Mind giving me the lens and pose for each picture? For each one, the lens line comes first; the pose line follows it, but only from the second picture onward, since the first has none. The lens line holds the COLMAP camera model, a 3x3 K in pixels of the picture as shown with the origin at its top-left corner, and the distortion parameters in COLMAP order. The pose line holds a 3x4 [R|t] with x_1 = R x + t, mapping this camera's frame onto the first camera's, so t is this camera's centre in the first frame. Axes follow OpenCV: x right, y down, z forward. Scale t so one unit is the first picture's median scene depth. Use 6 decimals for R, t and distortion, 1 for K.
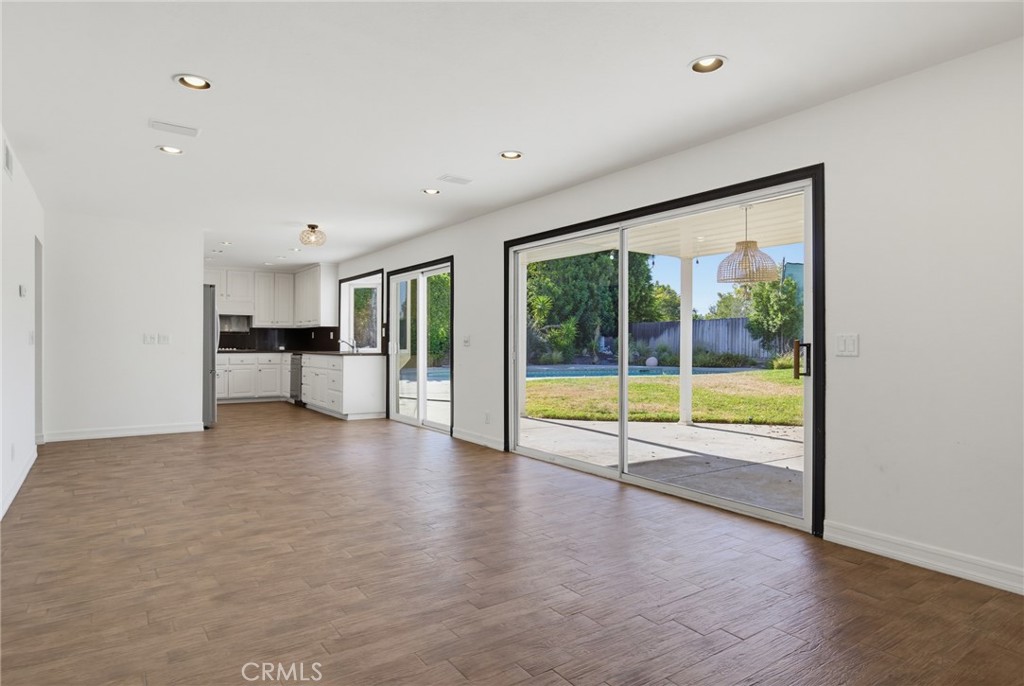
lens RADIAL K [[585.5, 0, 515.2], [0, 585.5, 340.3], [0, 0, 1]] dist [0.001976, -0.000613]
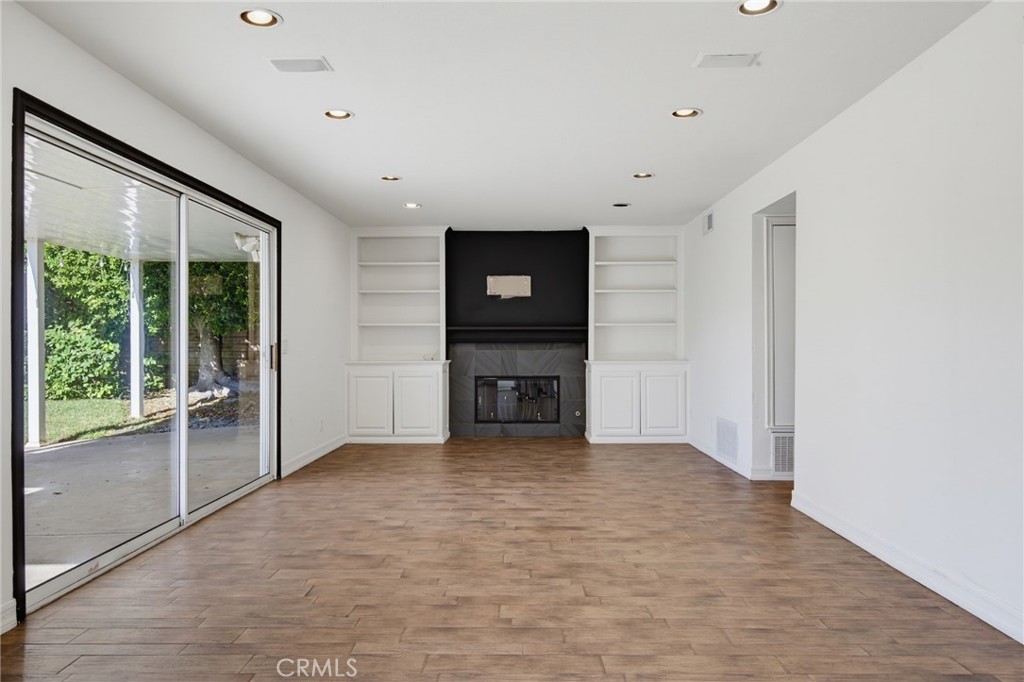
lens RADIAL K [[743.9, 0, 512.0], [0, 743.9, 343.5], [0, 0, 1]] dist [0.068580, 0.001735]
pose [[-0.808467, -0.004204, 0.588526, -0.994344], [-0.005261, 0.999986, -0.000085, -0.002285], [-0.588517, -0.003165, -0.808478, 2.081131]]
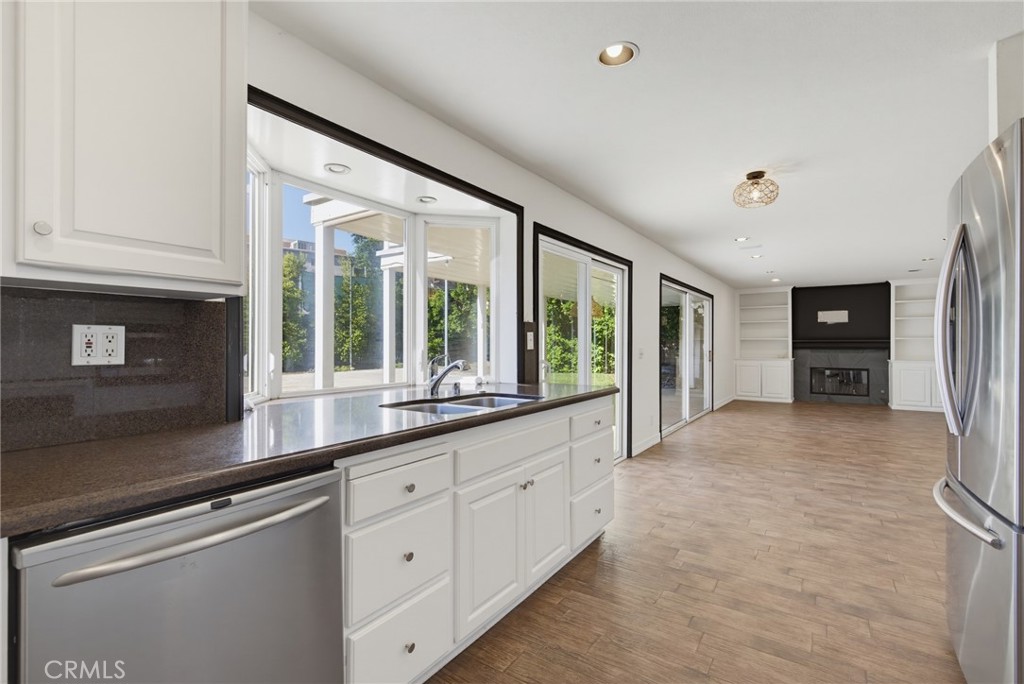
lens RADIAL K [[465.1, 0, 515.8], [0, 465.1, 340.3], [0, 0, 1]] dist [-0.002196, 0.000250]
pose [[-0.355210, 0.002785, 0.934782, -1.441262], [-0.005272, 0.999974, -0.004983, -0.033630], [-0.934772, -0.006698, -0.355186, 2.837414]]
